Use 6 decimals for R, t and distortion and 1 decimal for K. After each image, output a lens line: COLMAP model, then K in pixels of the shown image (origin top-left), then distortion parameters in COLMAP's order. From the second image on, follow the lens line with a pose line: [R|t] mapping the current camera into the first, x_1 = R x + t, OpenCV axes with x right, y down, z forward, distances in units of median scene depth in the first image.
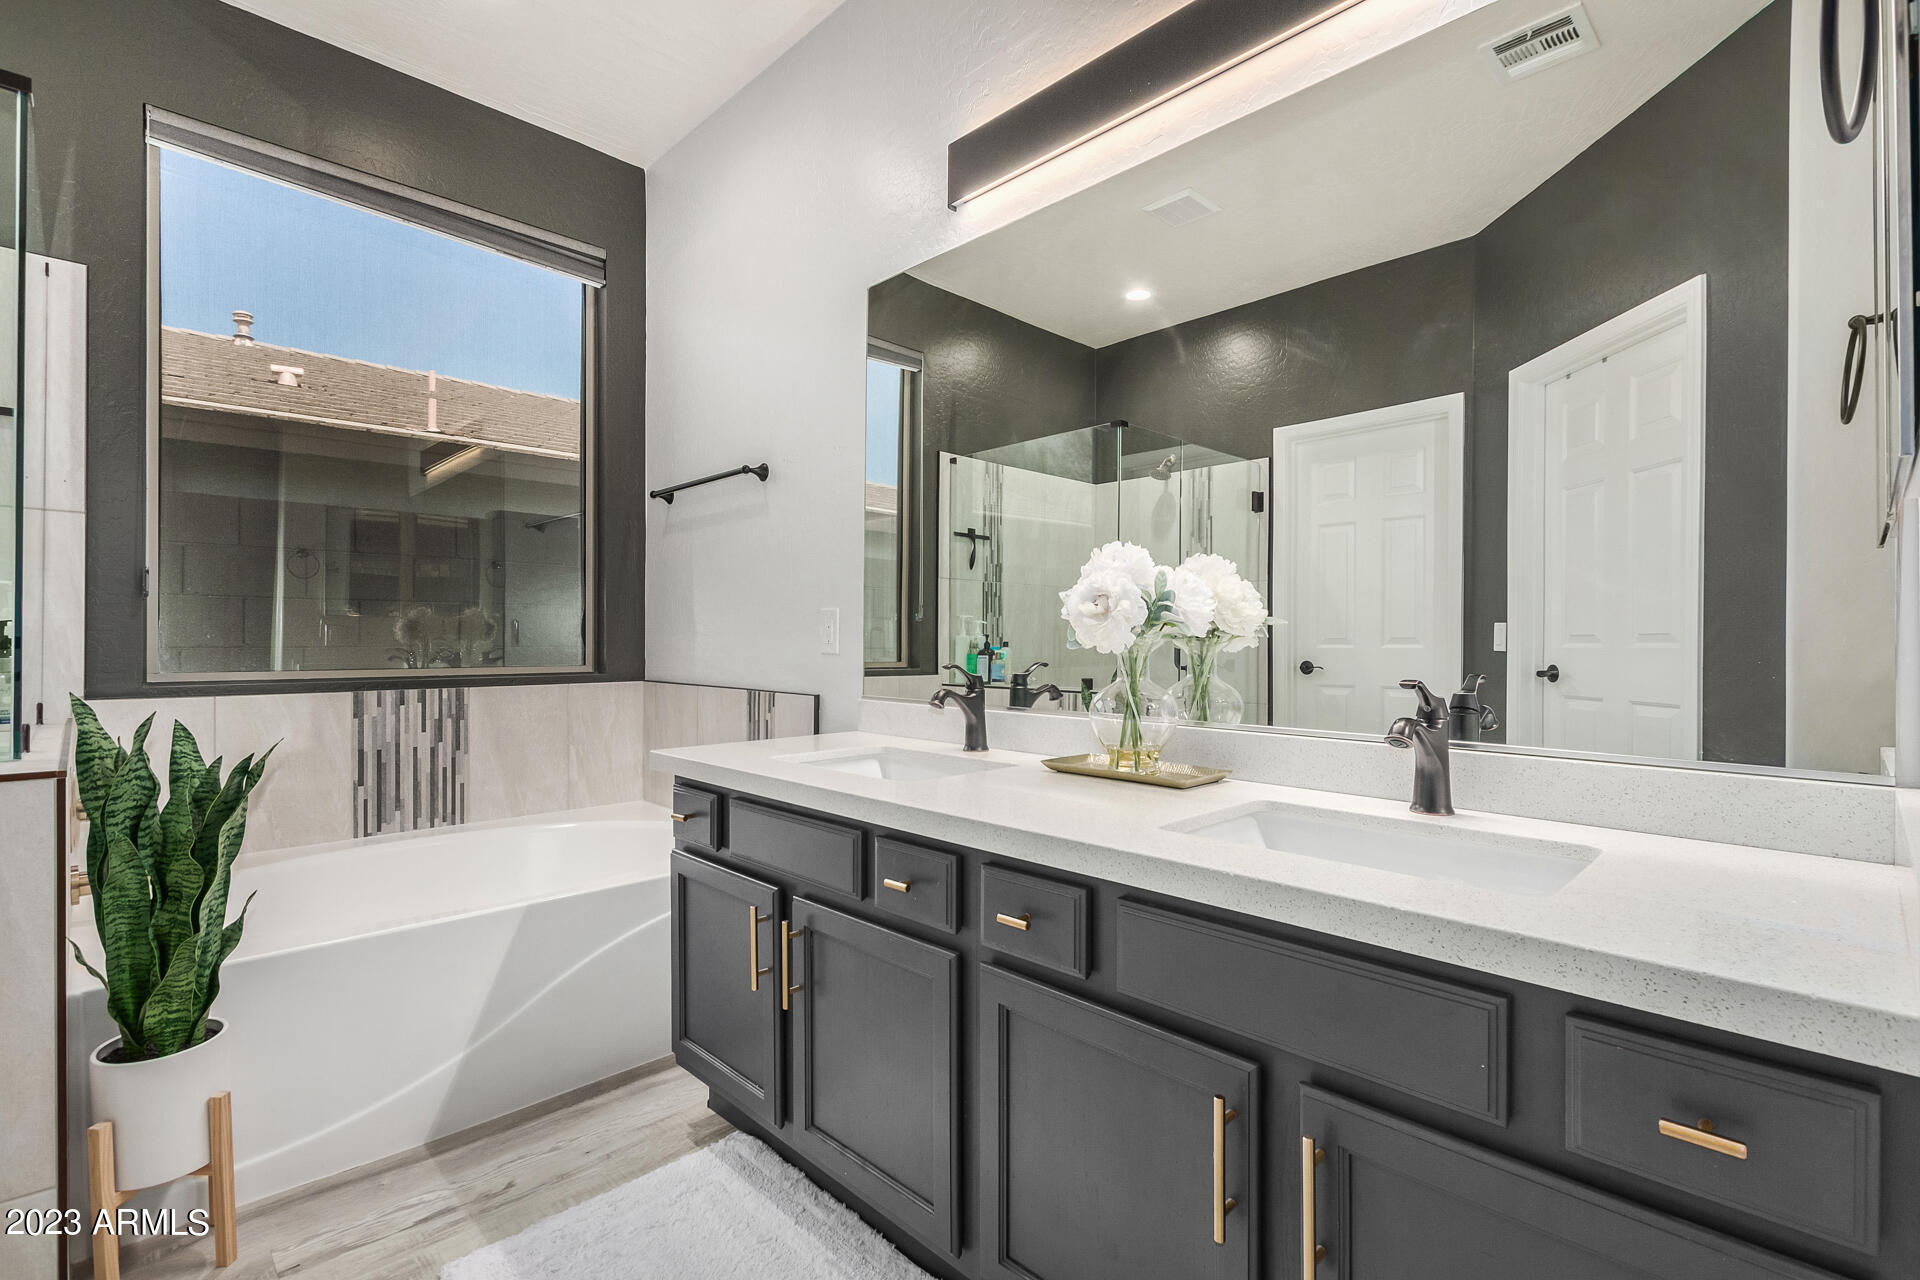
lens RADIAL K [[873.3, 0, 960.8], [0, 873.3, 640.7], [0, 0, 1]] dist [0.001246, -0.000306]
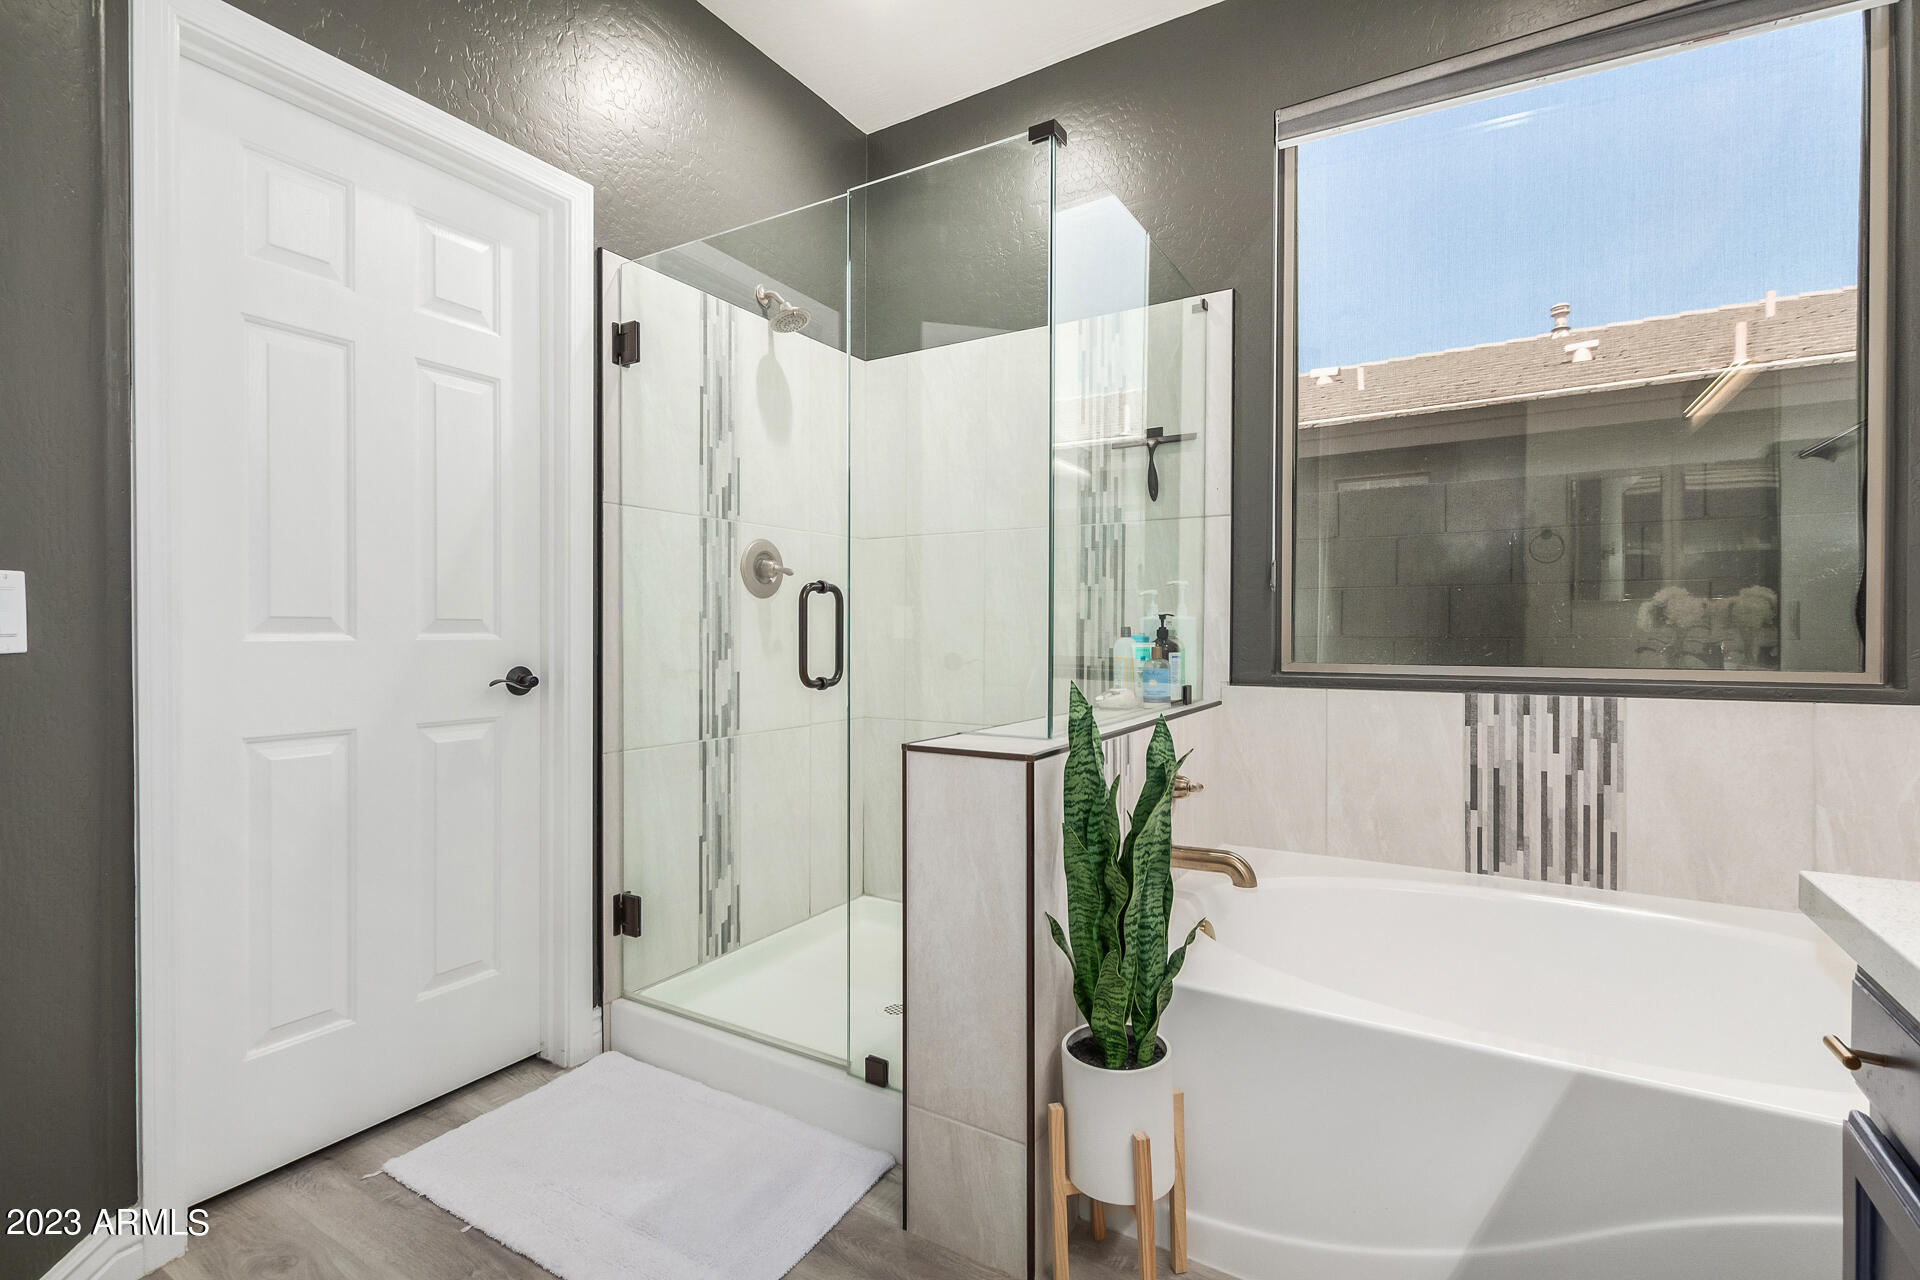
lens RADIAL K [[873.3, 0, 966.3], [0, 873.3, 640.2], [0, 0, 1]] dist [0.001246, -0.000306]
pose [[0.239204, 0.008888, -0.970929, -0.012361], [0.001984, 0.999952, 0.009642, -0.000124], [0.970967, -0.004233, 0.239175, 0.339320]]
